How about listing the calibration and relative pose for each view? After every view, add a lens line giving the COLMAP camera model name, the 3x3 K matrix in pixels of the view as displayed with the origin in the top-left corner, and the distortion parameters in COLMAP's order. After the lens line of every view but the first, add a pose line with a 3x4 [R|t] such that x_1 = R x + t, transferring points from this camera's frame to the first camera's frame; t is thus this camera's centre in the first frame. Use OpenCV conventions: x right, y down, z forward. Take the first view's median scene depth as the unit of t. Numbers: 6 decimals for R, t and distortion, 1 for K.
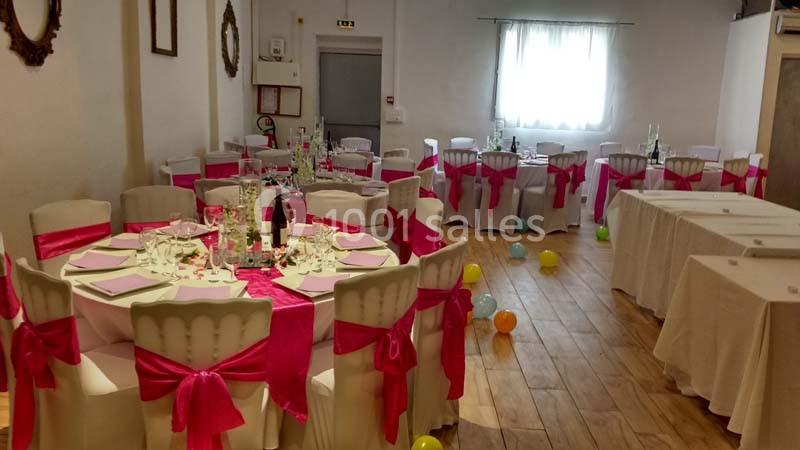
lens RADIAL K [[629.6, 0, 400.0], [0, 629.6, 225.0], [0, 0, 1]] dist [0.108604, -0.214406]
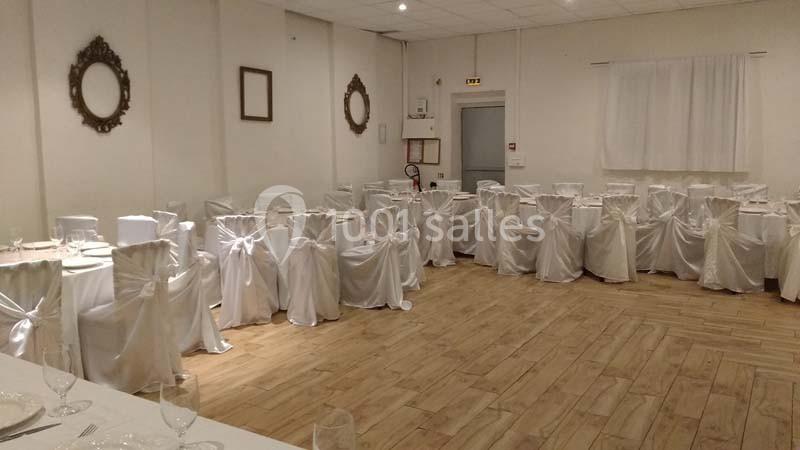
lens RADIAL K [[629.6, 0, 400.0], [0, 629.6, 225.0], [0, 0, 1]] dist [0.108604, -0.214406]
pose [[0.849781, 0.026891, -0.526449, 0.394335], [-0.071231, 0.995396, -0.064135, 0.017361], [0.522300, 0.092000, 0.847784, 0.003998]]
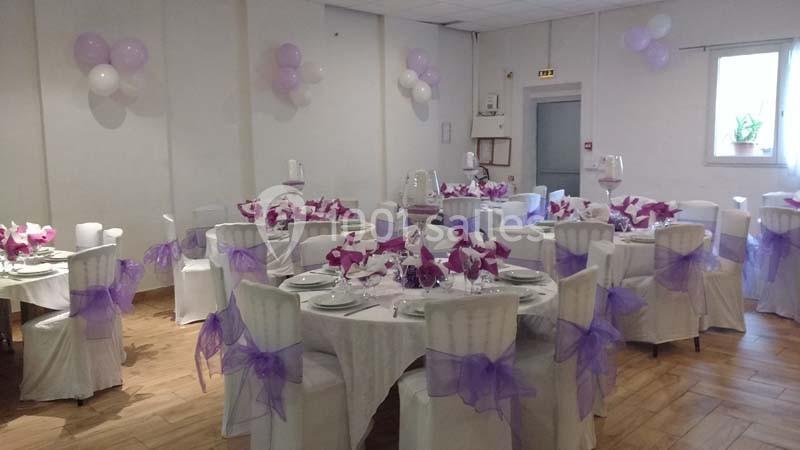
lens RADIAL K [[629.6, 0, 400.0], [0, 629.6, 225.0], [0, 0, 1]] dist [0.108604, -0.214406]
pose [[0.708163, 0.049735, -0.704295, 0.462527], [-0.109187, 0.993230, -0.039648, -0.013038], [0.697555, 0.104977, 0.708799, 0.147393]]
